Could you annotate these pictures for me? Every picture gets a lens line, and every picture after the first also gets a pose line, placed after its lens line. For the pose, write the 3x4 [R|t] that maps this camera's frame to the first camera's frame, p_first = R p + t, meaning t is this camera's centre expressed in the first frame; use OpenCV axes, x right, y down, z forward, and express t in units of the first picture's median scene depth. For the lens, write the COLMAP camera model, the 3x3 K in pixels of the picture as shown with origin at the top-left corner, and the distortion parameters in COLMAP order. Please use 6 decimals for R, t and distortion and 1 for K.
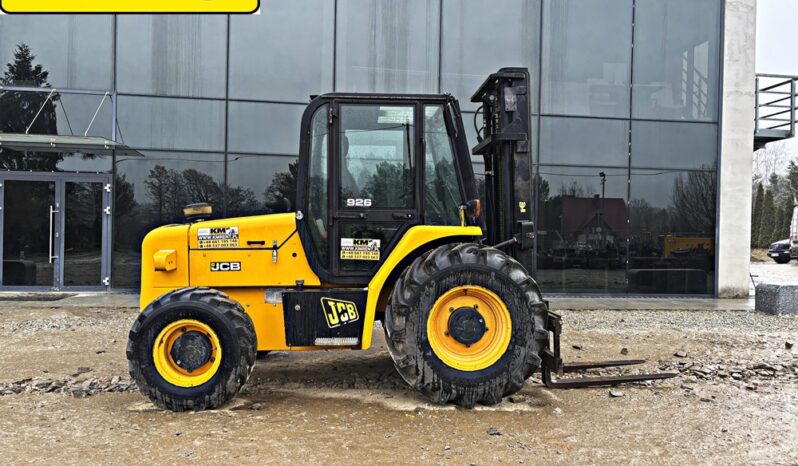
lens RADIAL K [[602.6, 0, 398.1], [0, 602.6, 231.1], [0, 0, 1]] dist [0.051060, -0.060481]
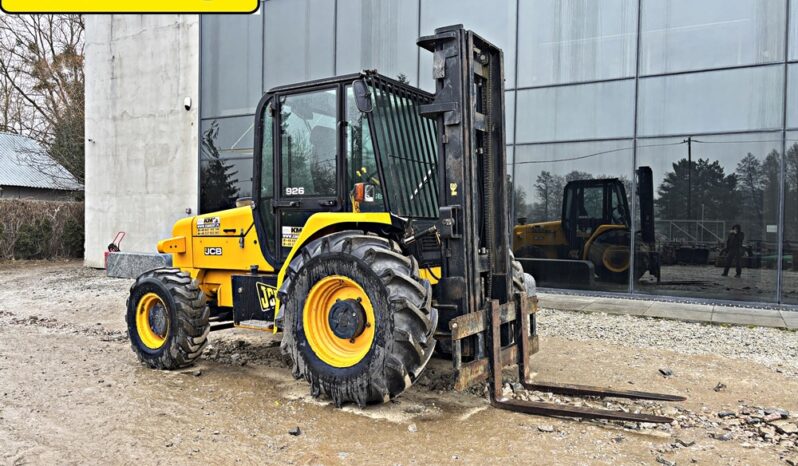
lens RADIAL K [[602.6, 0, 395.5], [0, 602.6, 235.2], [0, 0, 1]] dist [0.051060, -0.060481]
pose [[0.805241, 0.003866, -0.592935, 0.684553], [0.004379, 0.999913, 0.012467, 0.014877], [0.592932, -0.012635, 0.805153, 0.279998]]
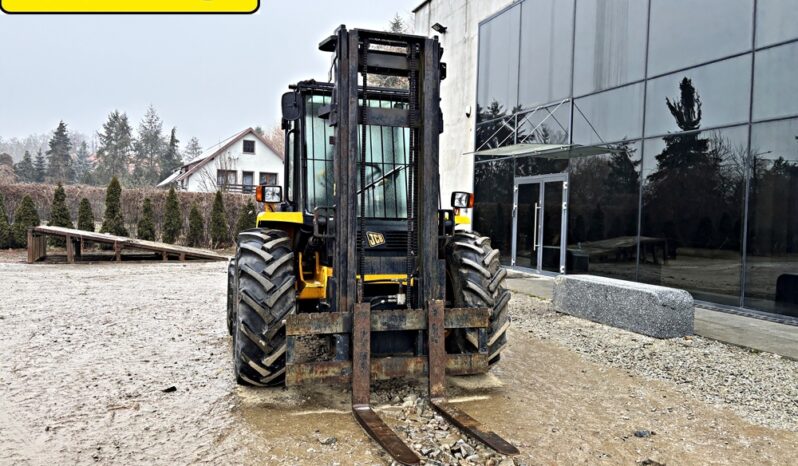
lens RADIAL K [[602.6, 0, 394.8], [0, 602.6, 230.1], [0, 0, 1]] dist [0.051060, -0.060481]
pose [[0.231590, 0.013289, -0.972723, 1.125231], [-0.015387, 0.999832, 0.009996, 0.008691], [0.972692, 0.012652, 0.231756, 0.938982]]
